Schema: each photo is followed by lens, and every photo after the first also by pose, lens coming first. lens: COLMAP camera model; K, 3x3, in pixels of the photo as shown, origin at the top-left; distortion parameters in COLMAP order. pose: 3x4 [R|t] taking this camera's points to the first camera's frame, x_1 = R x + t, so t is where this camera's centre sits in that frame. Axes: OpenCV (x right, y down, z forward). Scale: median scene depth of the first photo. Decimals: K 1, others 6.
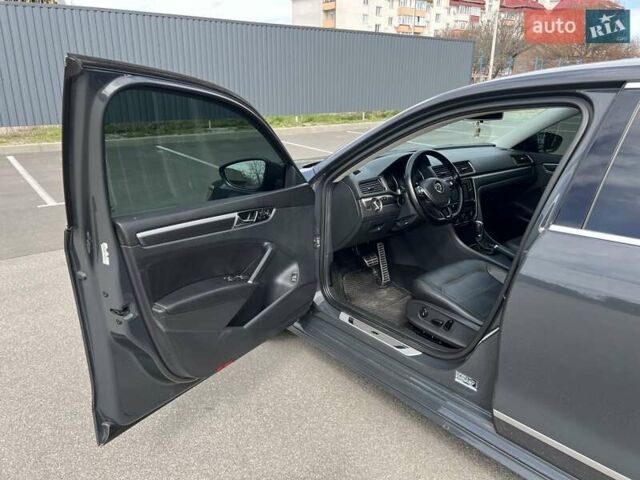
lens RADIAL K [[468.5, 0, 321.0], [0, 468.5, 242.6], [0, 0, 1]] dist [0.005560, -0.005989]
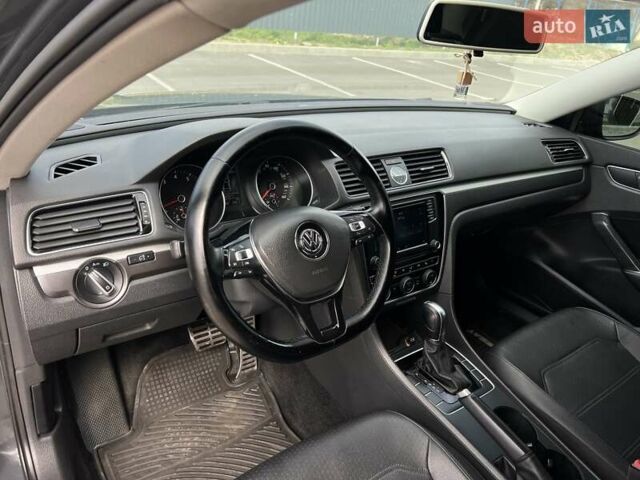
lens RADIAL K [[468.5, 0, 320.5], [0, 468.5, 239.2], [0, 0, 1]] dist [0.005560, -0.005989]
pose [[0.992973, 0.117806, -0.011215, 0.244110], [-0.115042, 0.983180, 0.141853, -0.156729], [0.027737, -0.139566, 0.989824, 0.627493]]
